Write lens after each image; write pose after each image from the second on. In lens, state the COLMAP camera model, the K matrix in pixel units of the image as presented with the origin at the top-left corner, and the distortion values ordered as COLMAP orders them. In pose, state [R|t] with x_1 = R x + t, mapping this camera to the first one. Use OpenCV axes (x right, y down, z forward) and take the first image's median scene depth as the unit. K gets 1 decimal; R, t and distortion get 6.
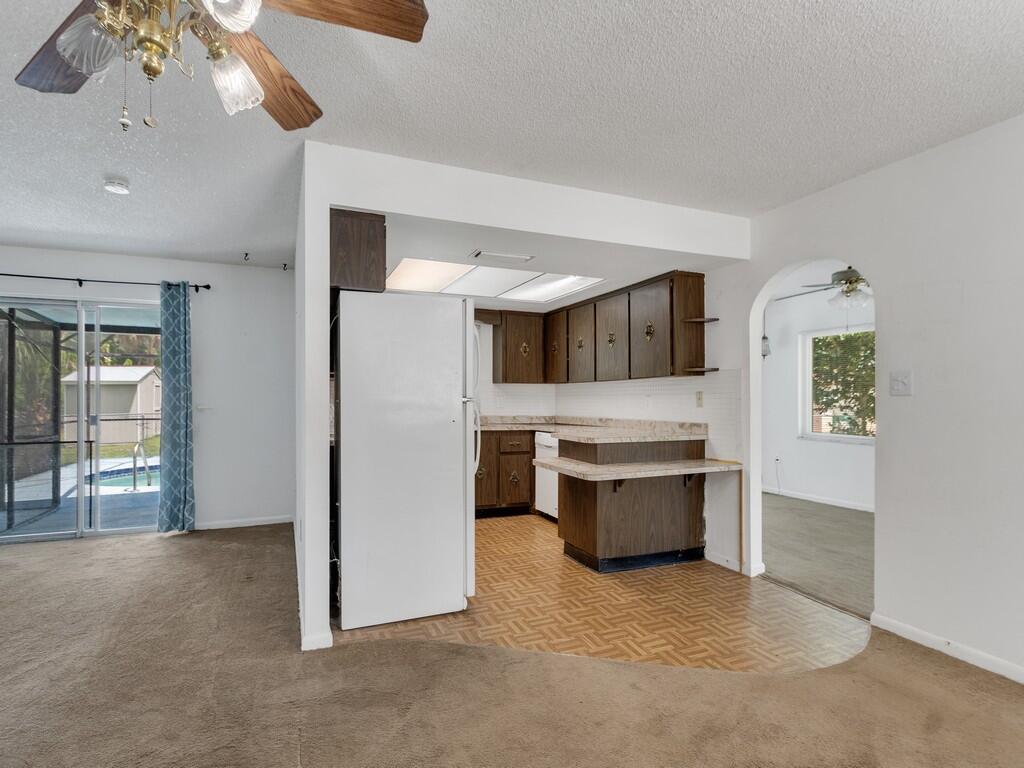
lens RADIAL K [[512.7, 0, 501.2], [0, 512.7, 393.0], [0, 0, 1]] dist [-0.011006, -0.000474]
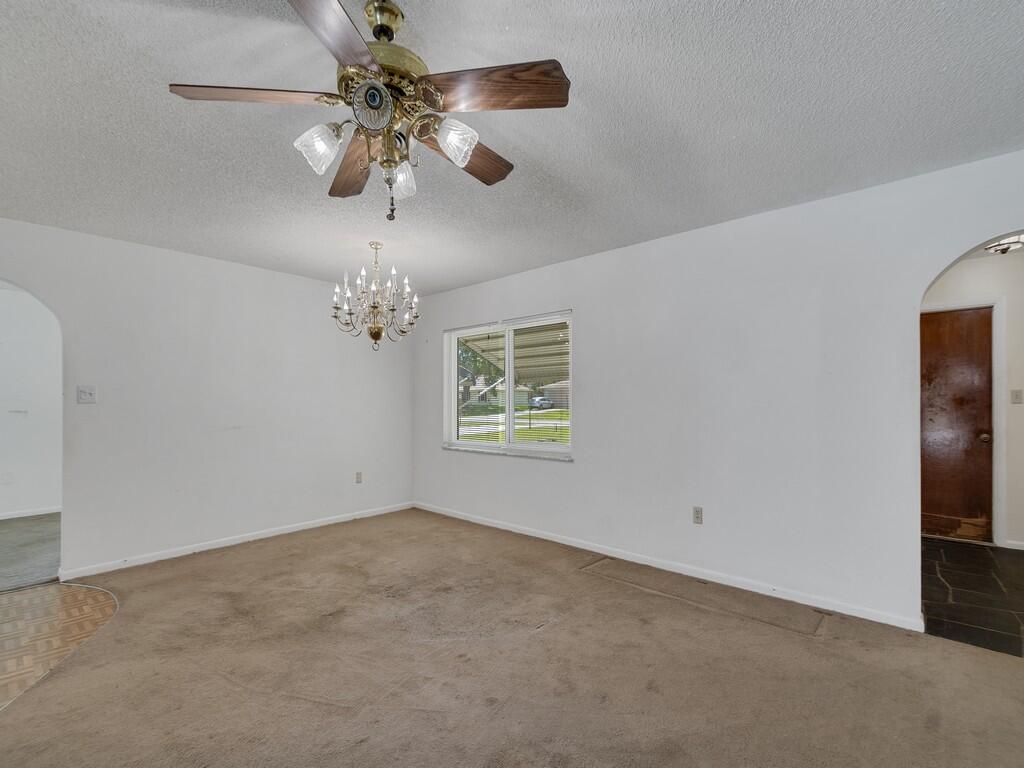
lens RADIAL K [[456.7, 0, 506.9], [0, 456.7, 393.2], [0, 0, 1]] dist [-0.001825, -0.000555]
pose [[-0.434644, 0.015516, 0.900469, -0.541188], [-0.002992, 0.999821, -0.018672, -0.000667], [-0.900597, -0.010810, -0.434520, 0.338659]]
